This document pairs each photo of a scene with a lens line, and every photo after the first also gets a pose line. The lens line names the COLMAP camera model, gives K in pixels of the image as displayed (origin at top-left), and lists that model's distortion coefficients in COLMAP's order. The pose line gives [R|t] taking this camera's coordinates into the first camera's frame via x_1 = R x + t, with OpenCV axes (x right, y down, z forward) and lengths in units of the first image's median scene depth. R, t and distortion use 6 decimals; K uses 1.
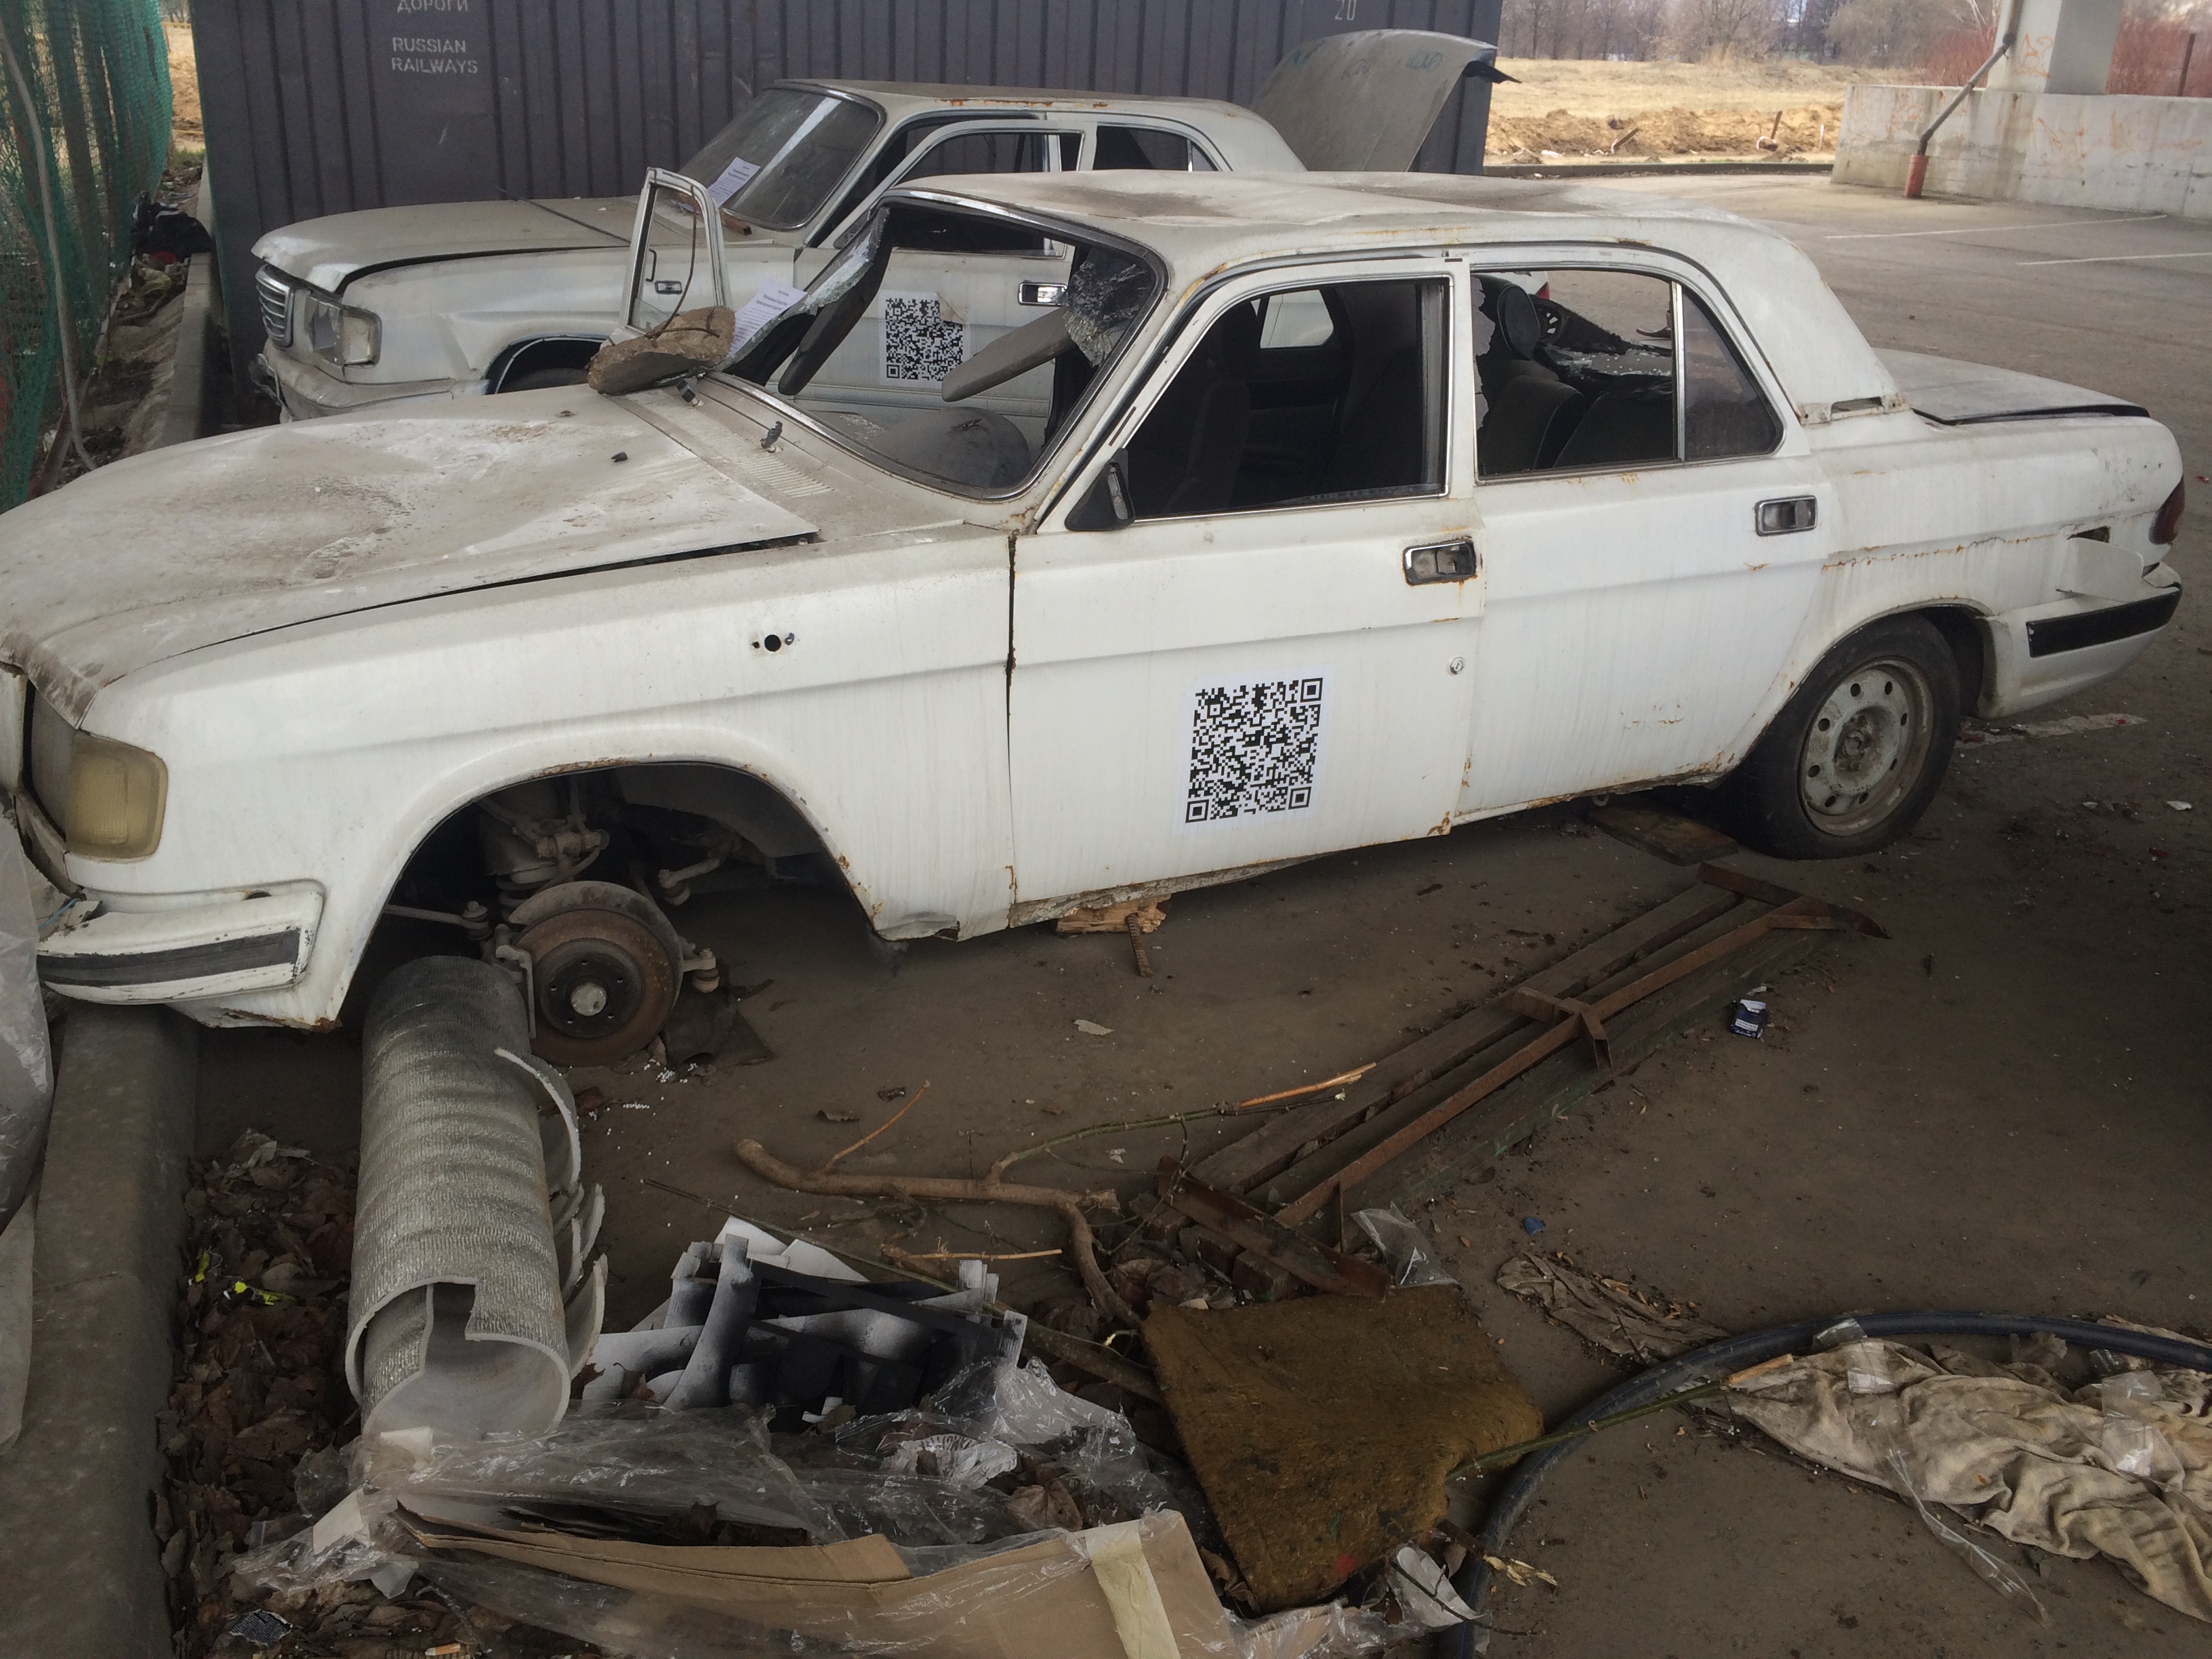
lens RADIAL K [[1889.8, 0, 1106.0], [0, 1889.8, 829.5], [0, 0, 1]] dist [0.073985, -0.101990]
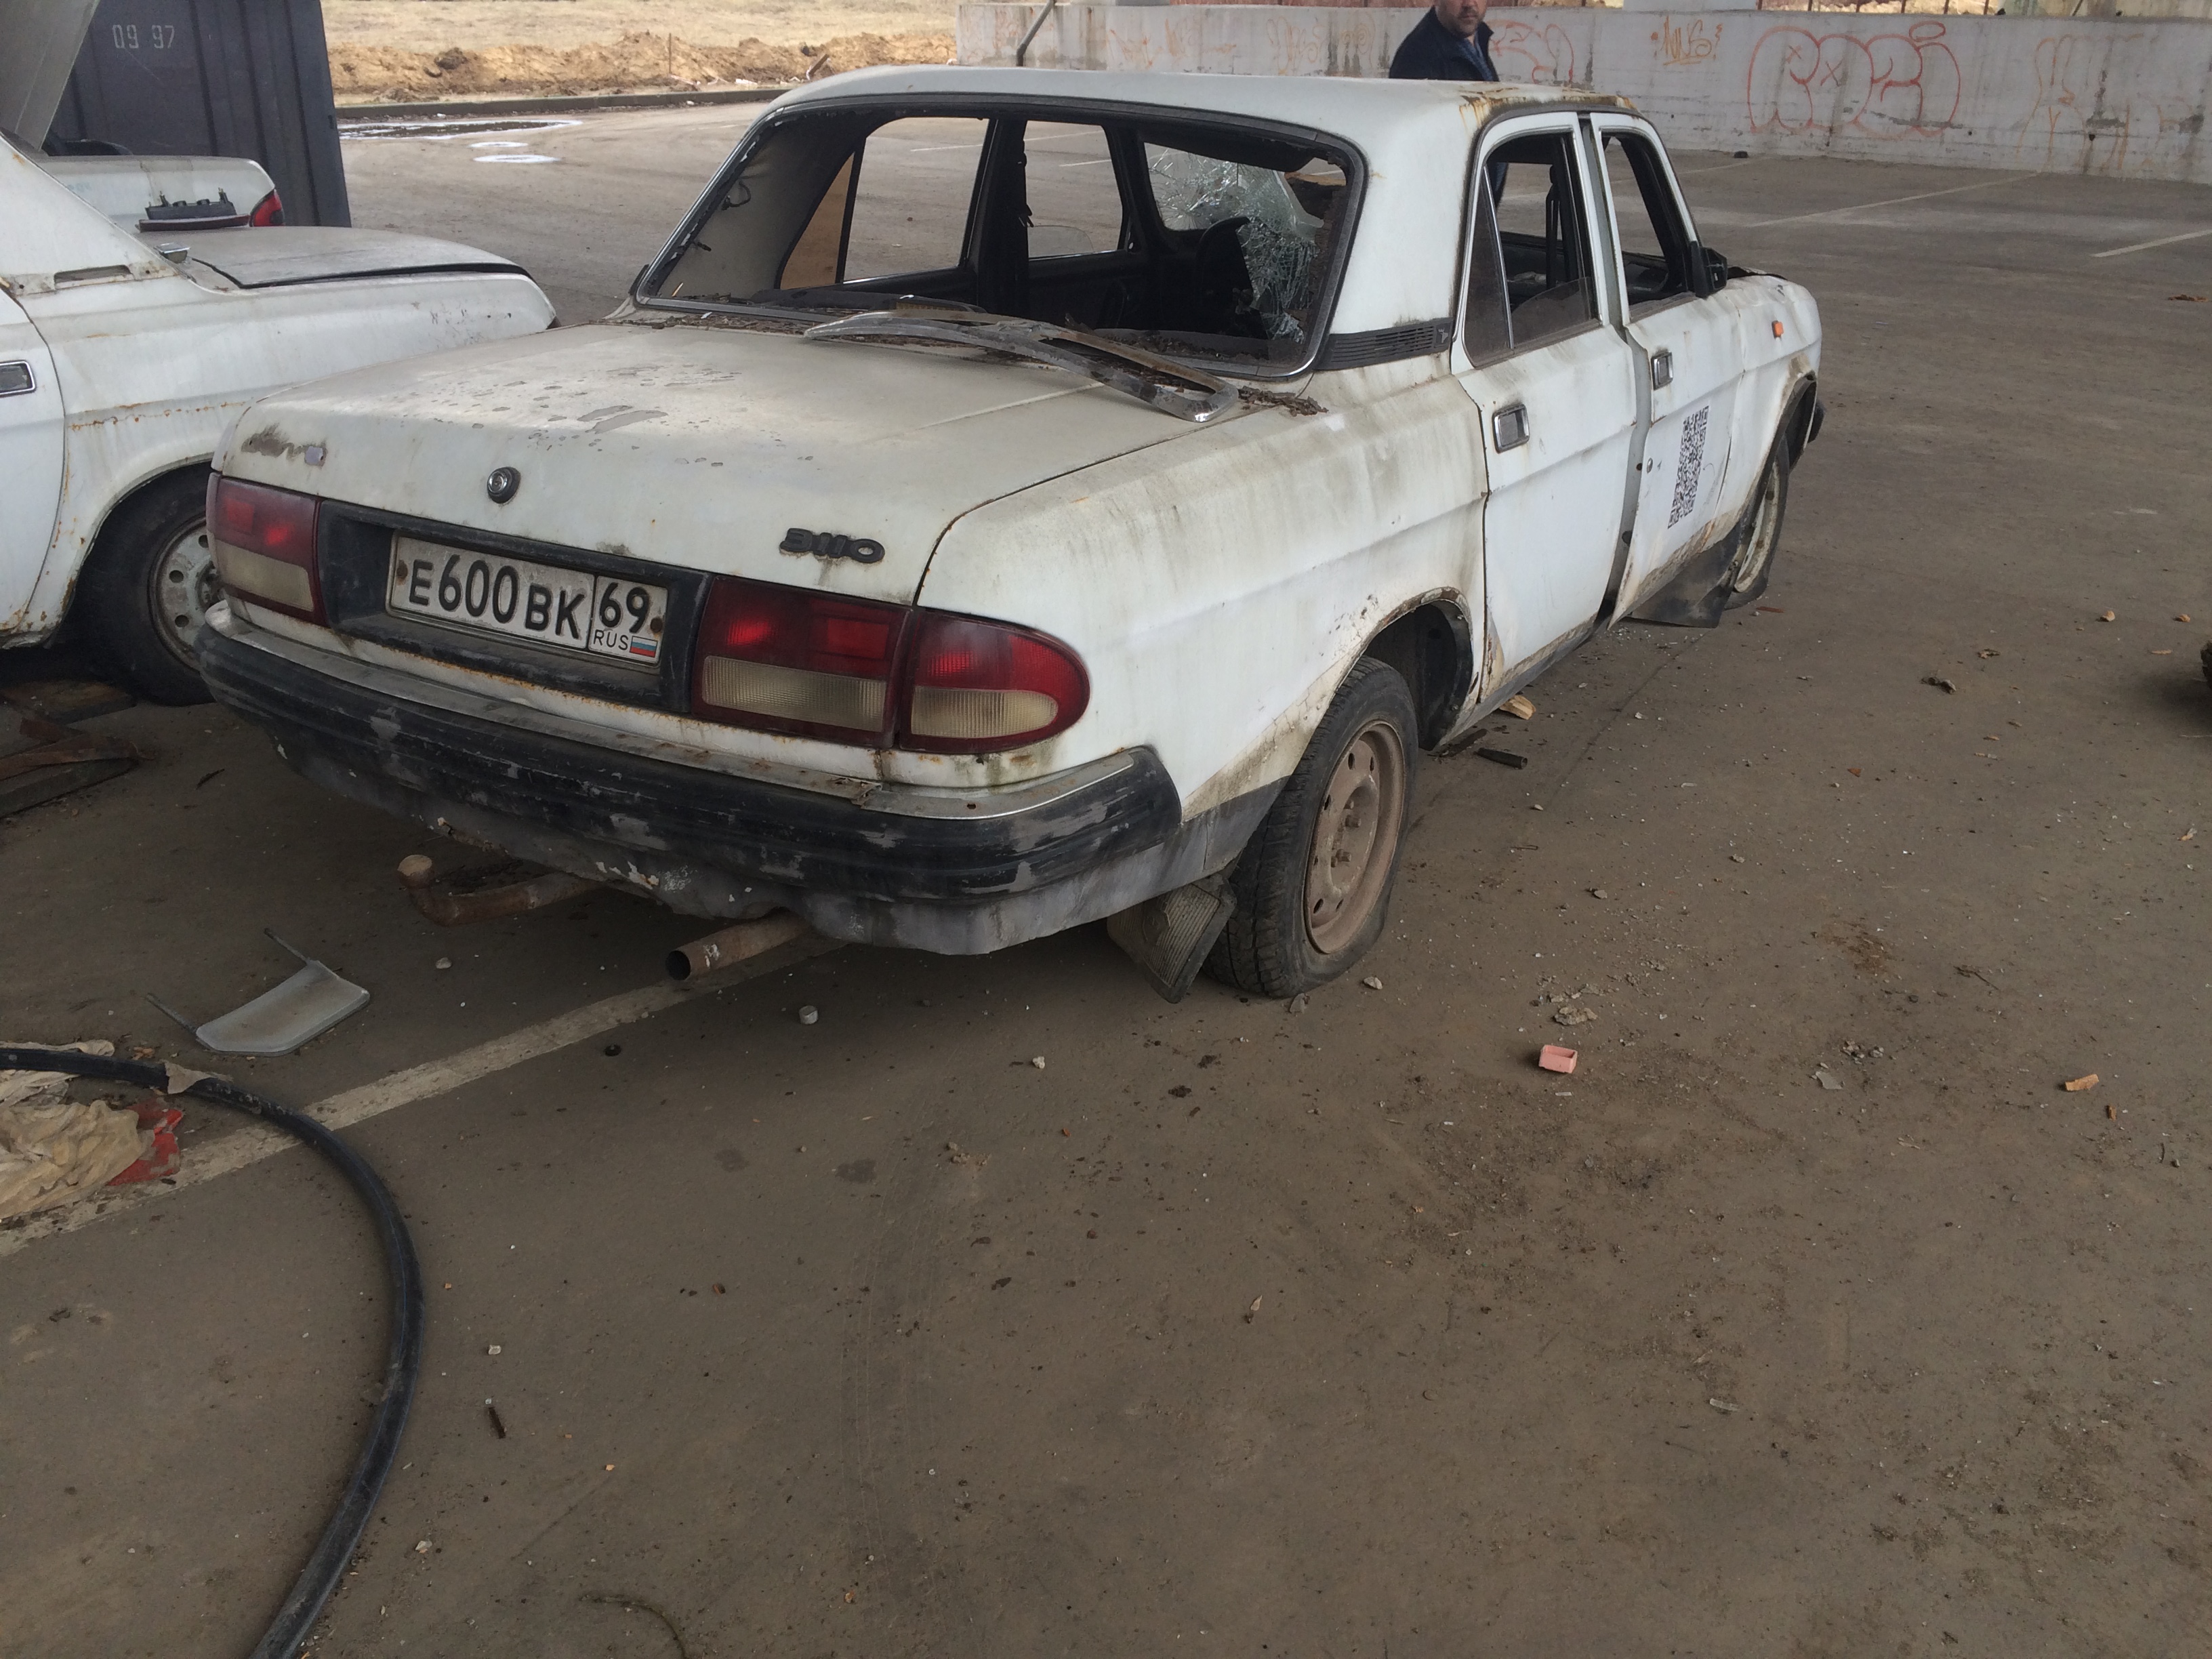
lens RADIAL K [[1889.8, 0, 1106.0], [0, 1889.8, 829.5], [0, 0, 1]] dist [0.073985, -0.101990]
pose [[0.945176, -0.156461, 0.286640, 0.102398], [0.148185, 0.987670, 0.050482, 0.020630], [-0.291004, -0.005239, 0.956707, -0.034747]]
